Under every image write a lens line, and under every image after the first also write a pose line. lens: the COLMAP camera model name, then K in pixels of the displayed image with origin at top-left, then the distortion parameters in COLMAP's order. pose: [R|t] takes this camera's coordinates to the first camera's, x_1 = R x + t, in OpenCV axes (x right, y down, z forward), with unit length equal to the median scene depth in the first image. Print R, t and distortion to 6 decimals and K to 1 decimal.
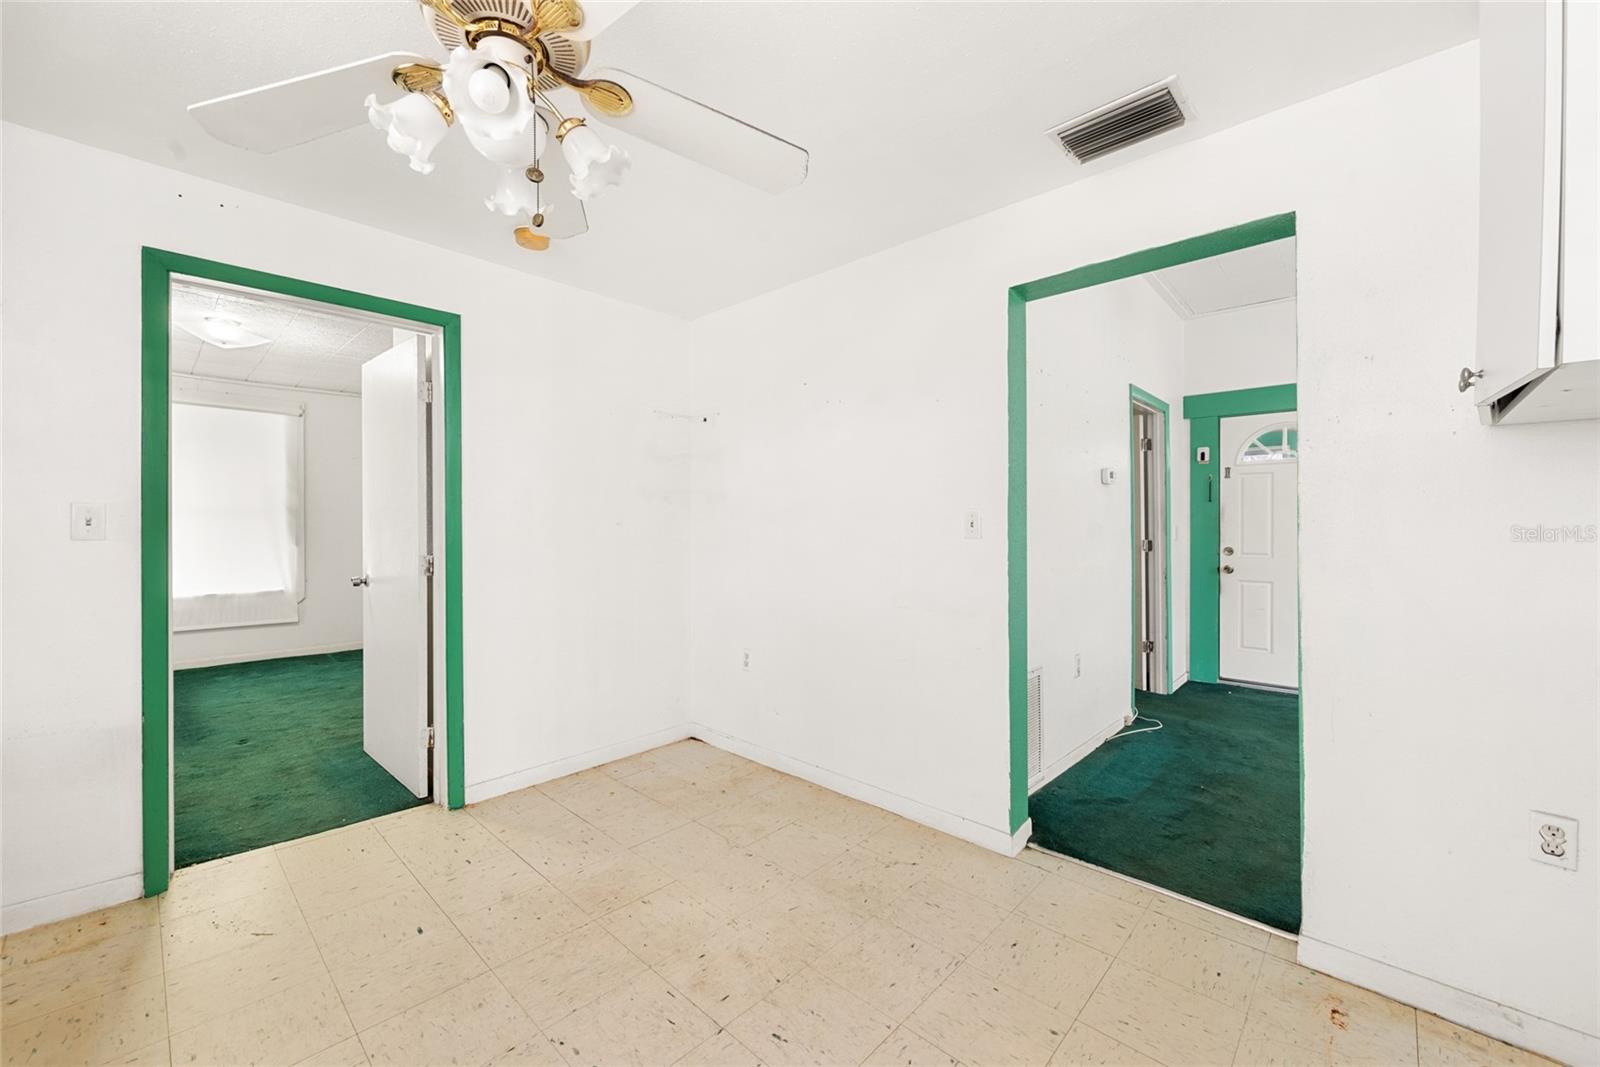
lens RADIAL K [[639.9, 0, 807.0], [0, 639.9, 523.7], [0, 0, 1]] dist [0.000160, 0.000342]
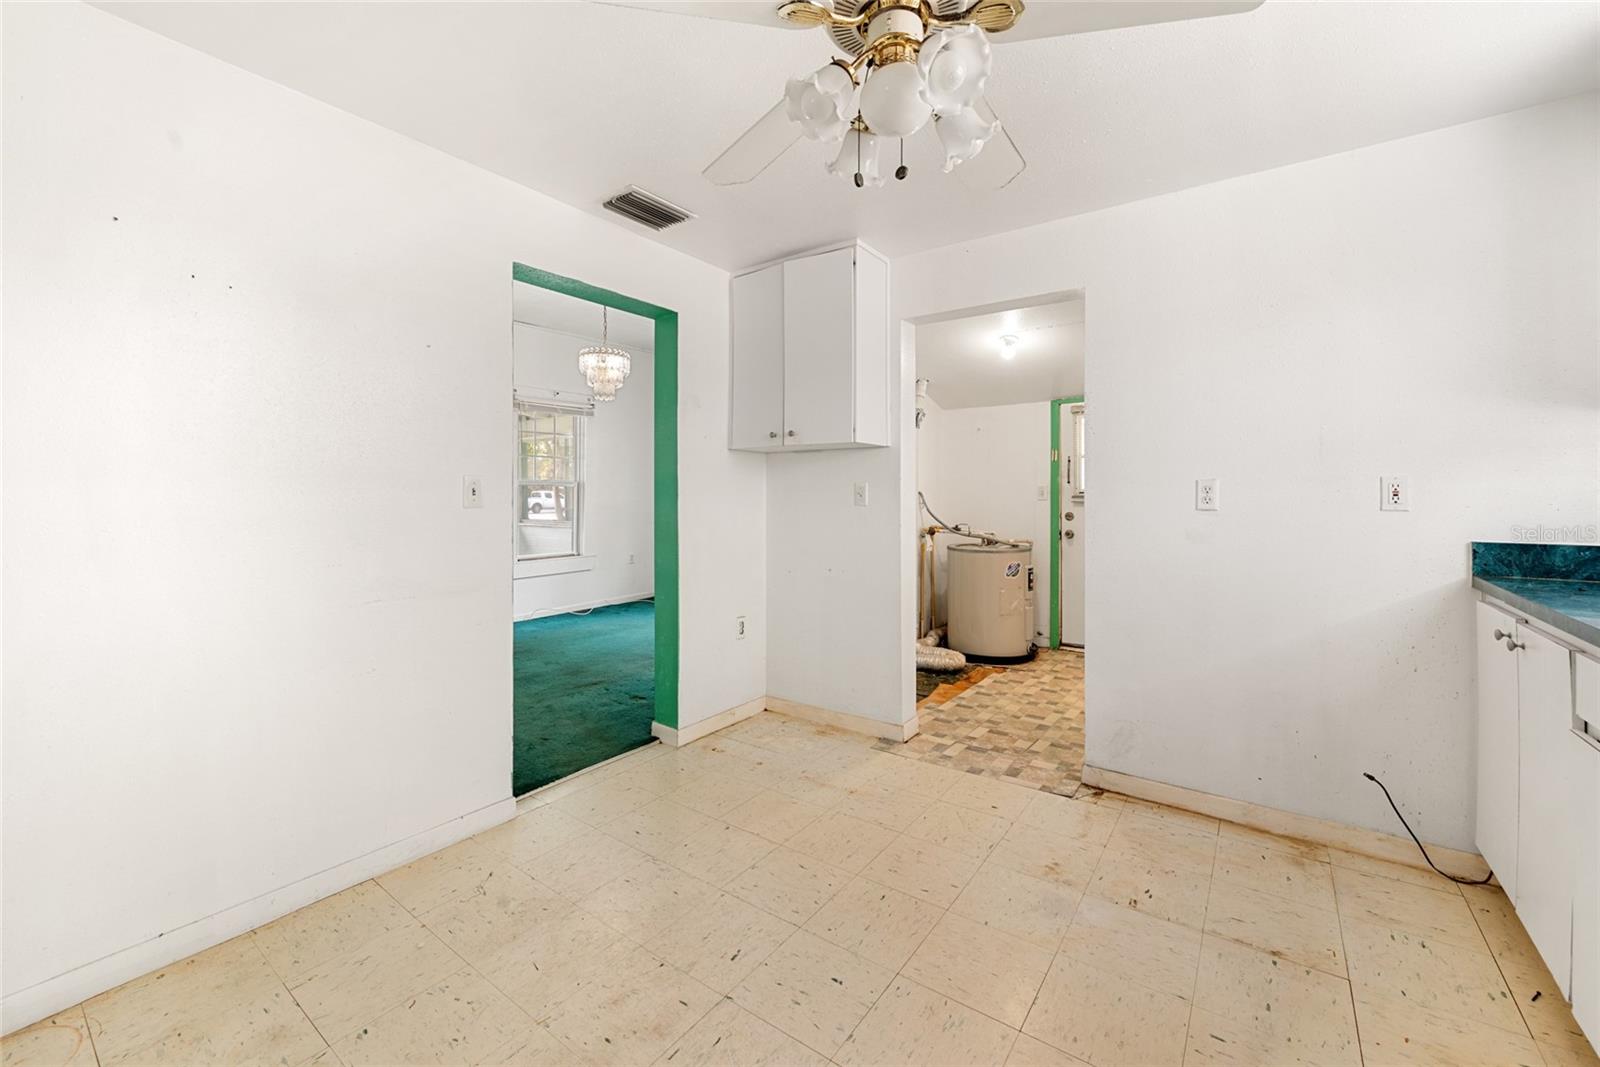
lens RADIAL K [[639.9, 0, 805.2], [0, 639.9, 498.9], [0, 0, 1]] dist [0.000160, 0.000342]
pose [[-0.127555, -0.008758, 0.991793, -1.054566], [-0.013624, 0.999882, 0.007077, -0.010126], [-0.991738, -0.012610, -0.127659, 0.931468]]
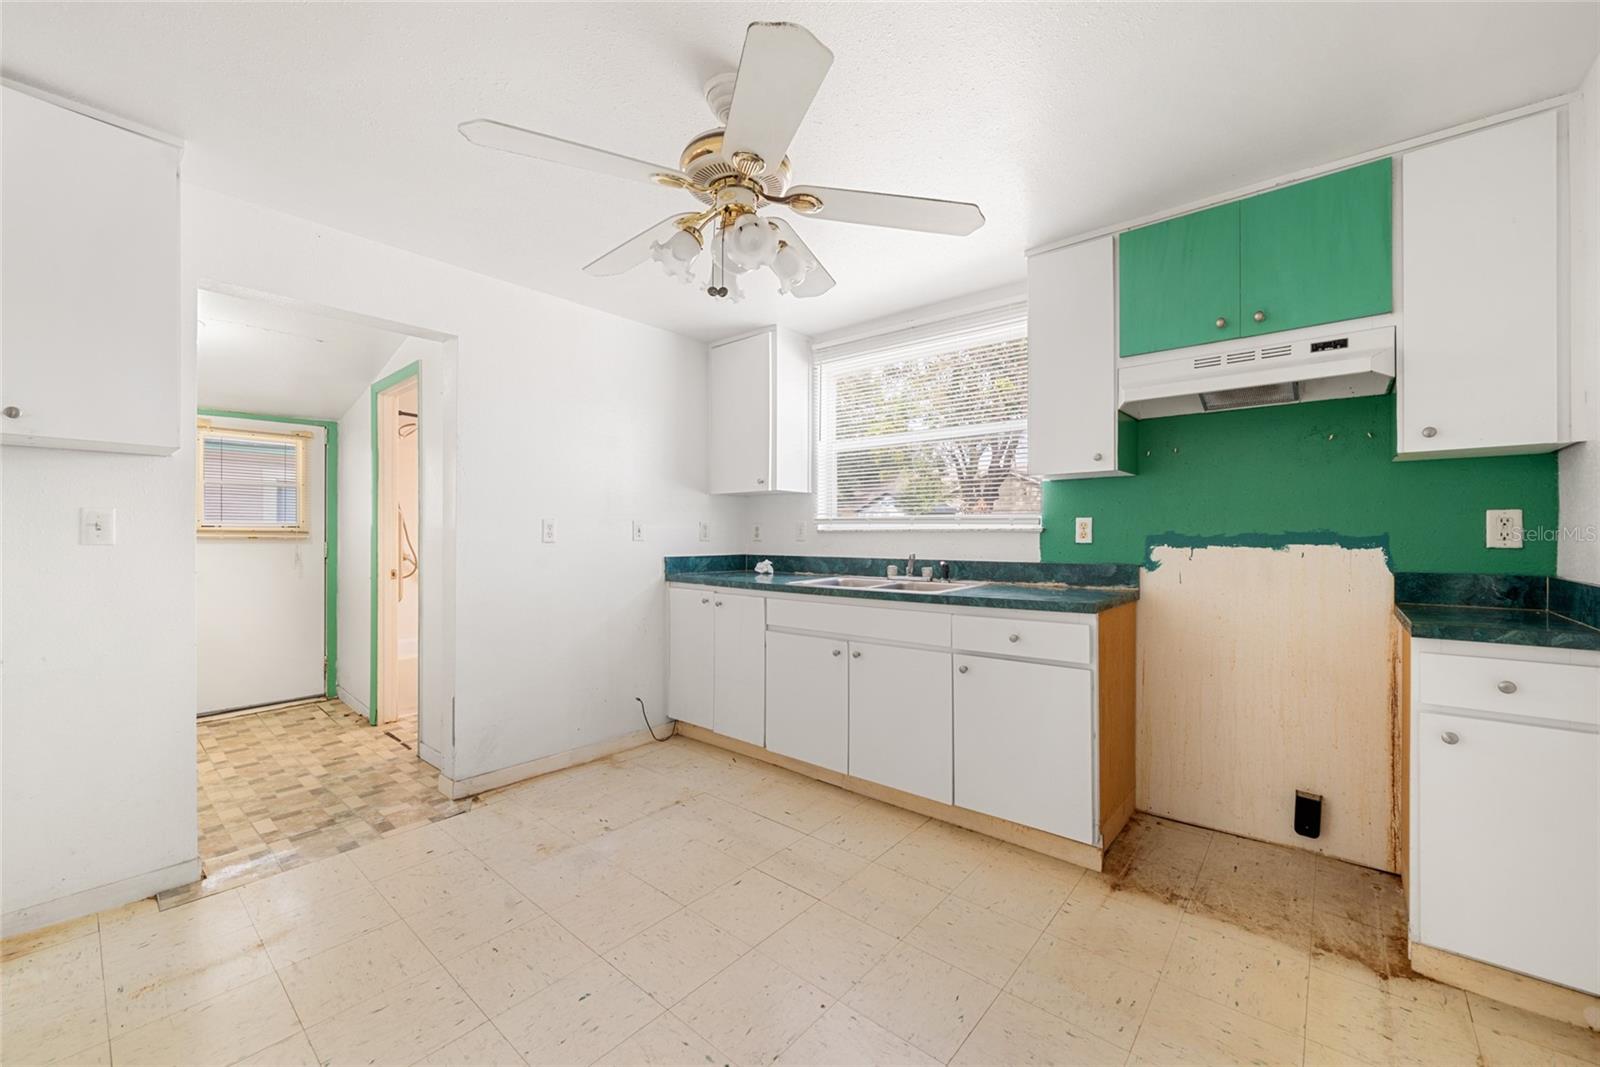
lens RADIAL K [[639.9, 0, 786.6], [0, 639.9, 539.3], [0, 0, 1]] dist [0.000160, 0.000342]
pose [[-0.999383, -0.009284, -0.033883, -0.381079], [-0.009177, 0.999952, -0.003311, 0.004101], [0.033912, -0.002998, -0.999420, 1.776330]]
